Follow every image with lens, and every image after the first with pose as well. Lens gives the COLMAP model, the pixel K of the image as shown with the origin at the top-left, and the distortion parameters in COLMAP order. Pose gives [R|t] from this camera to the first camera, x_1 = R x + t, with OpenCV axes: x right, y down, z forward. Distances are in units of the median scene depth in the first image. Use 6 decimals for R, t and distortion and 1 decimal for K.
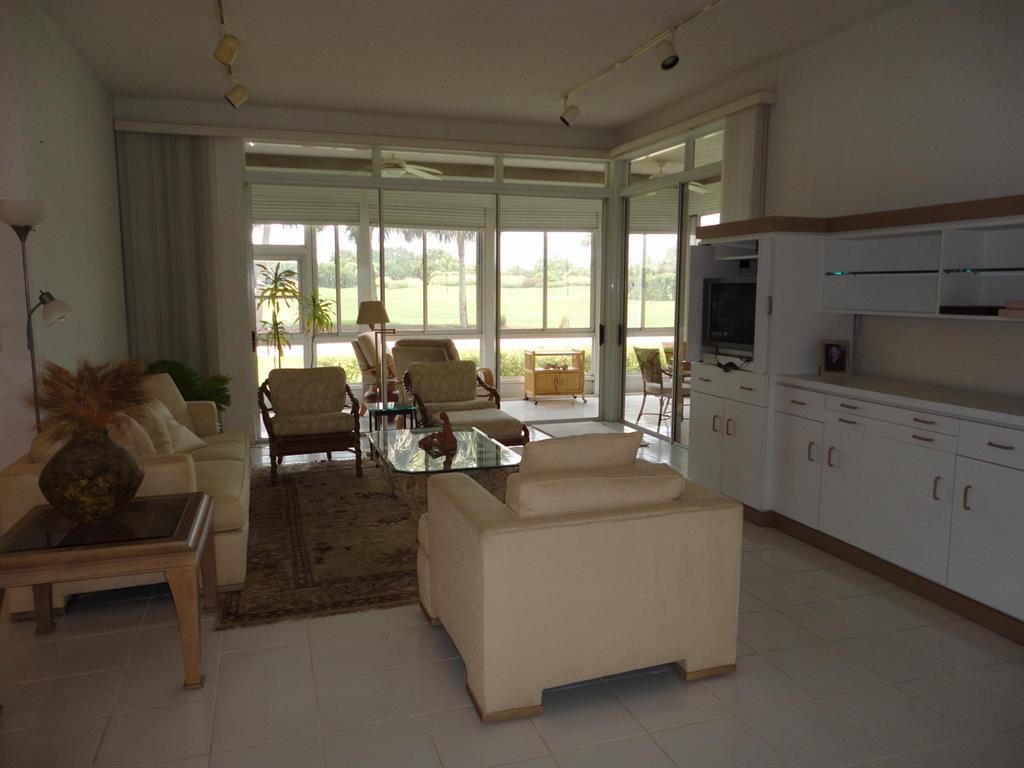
lens RADIAL K [[737.6, 0, 509.9], [0, 737.6, 380.5], [0, 0, 1]] dist [-0.010484, 0.004166]
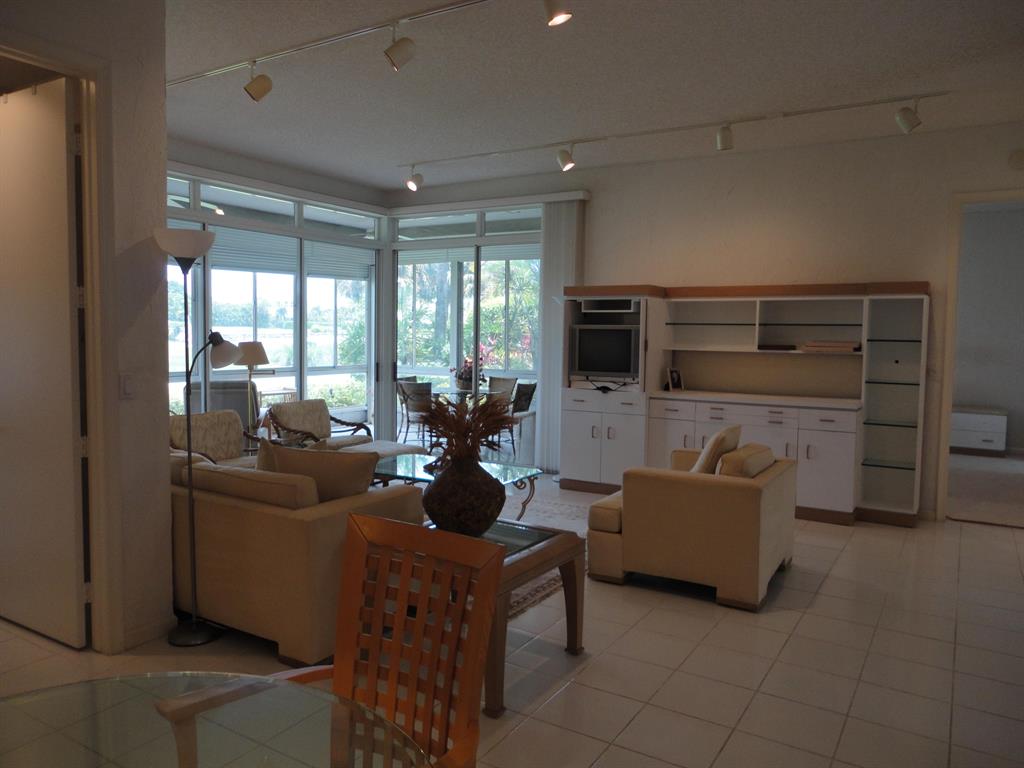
lens RADIAL K [[737.6, 0, 509.9], [0, 737.6, 380.5], [0, 0, 1]] dist [-0.010484, 0.004166]
pose [[0.771332, -0.032112, 0.635623, -0.641947], [0.065987, 0.997379, -0.029688, -0.005168], [-0.633004, 0.064842, 0.771429, 0.040190]]
